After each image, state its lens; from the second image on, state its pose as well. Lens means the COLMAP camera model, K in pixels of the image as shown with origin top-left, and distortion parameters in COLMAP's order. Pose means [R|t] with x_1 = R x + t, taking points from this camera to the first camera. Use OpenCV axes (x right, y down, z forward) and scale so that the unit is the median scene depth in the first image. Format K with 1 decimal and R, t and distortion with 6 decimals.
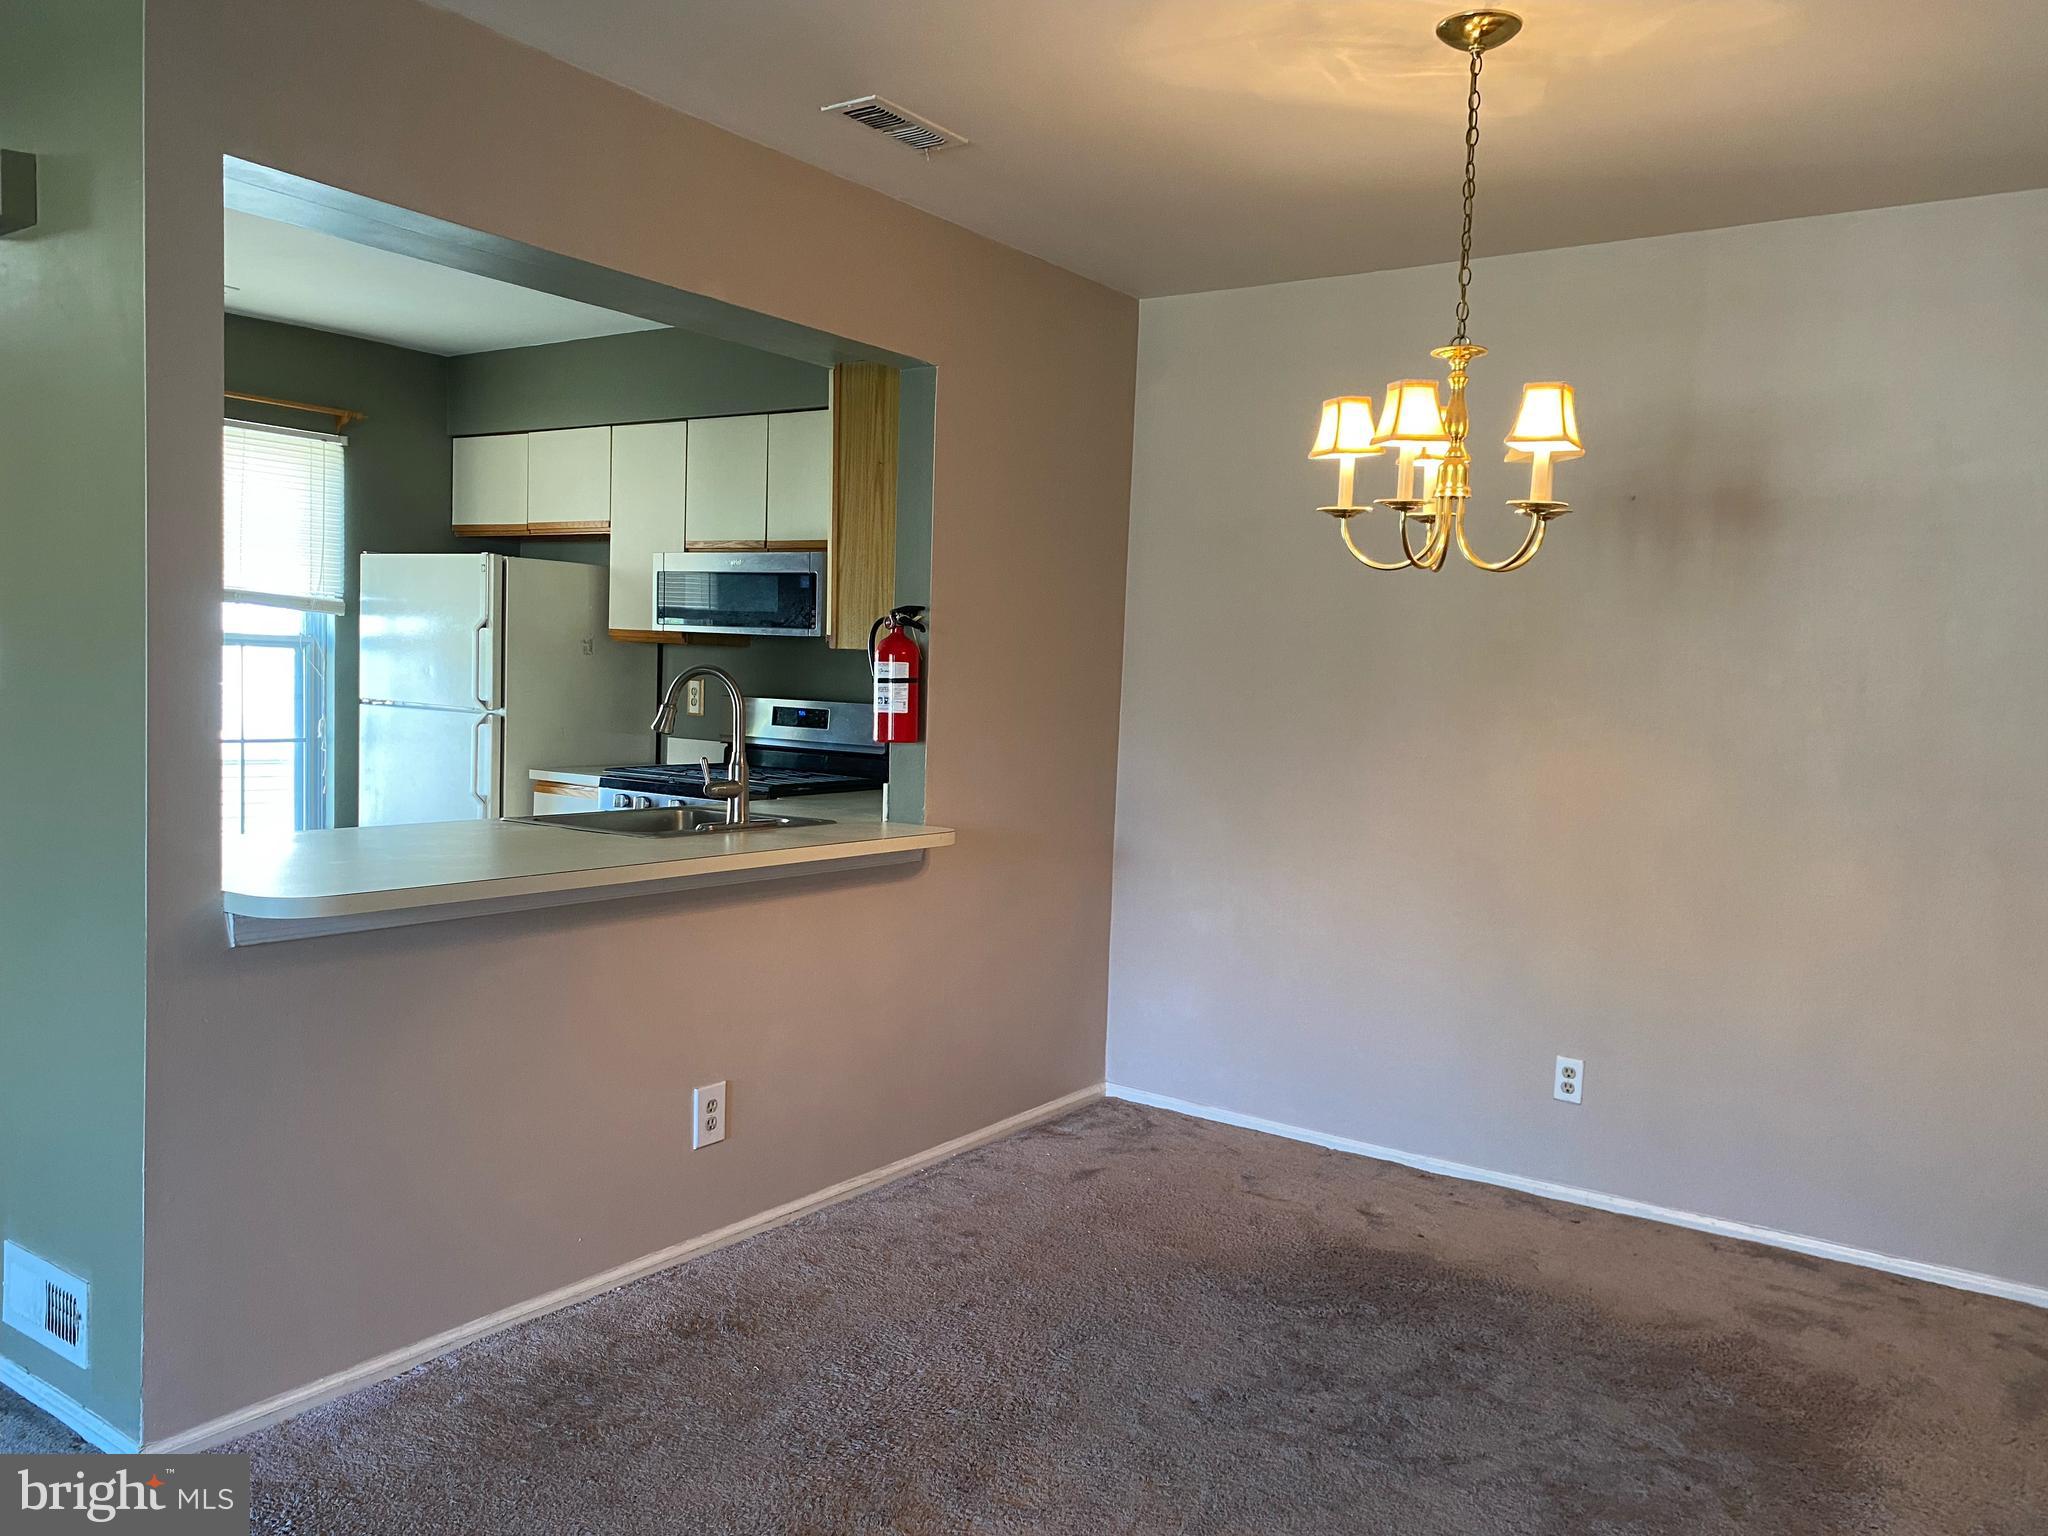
lens RADIAL K [[1550.0, 0, 1000.8], [0, 1550.0, 802.2], [0, 0, 1]] dist [0.033551, -0.042077]
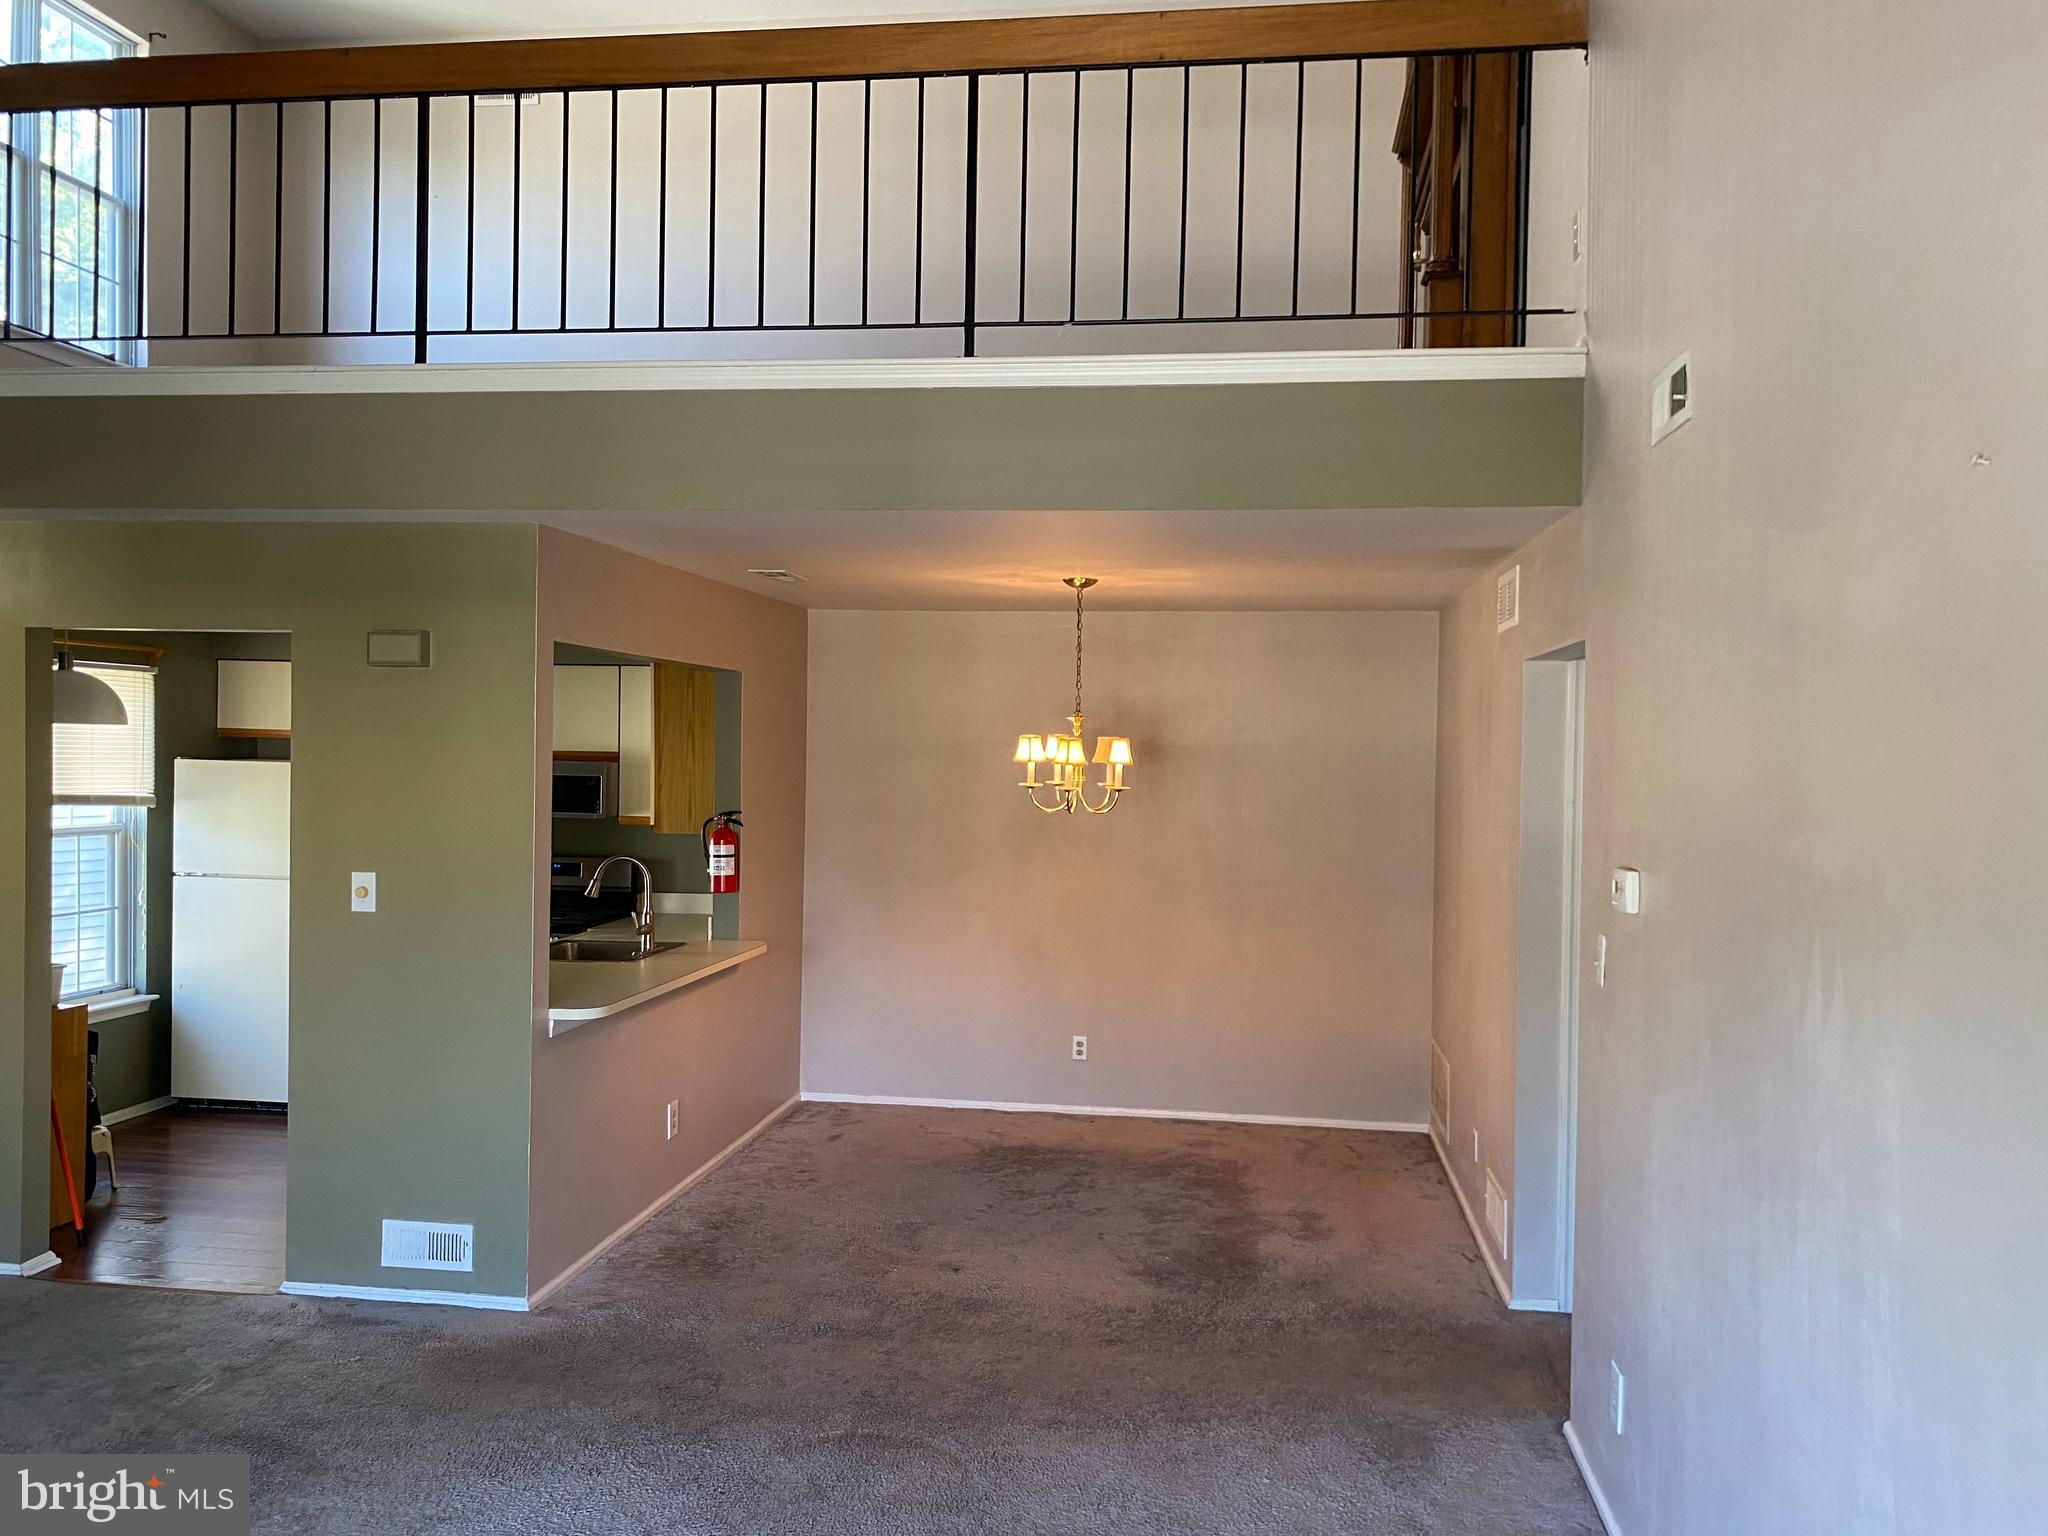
lens RADIAL K [[1631.4, 0, 1013.9], [0, 1631.4, 769.9], [0, 0, 1]] dist [0.032609, 0.010225]
pose [[0.887998, -0.034175, 0.458576, -0.602963], [0.058424, 0.997538, -0.038793, -0.084359], [-0.456121, 0.061240, 0.887808, -0.734154]]
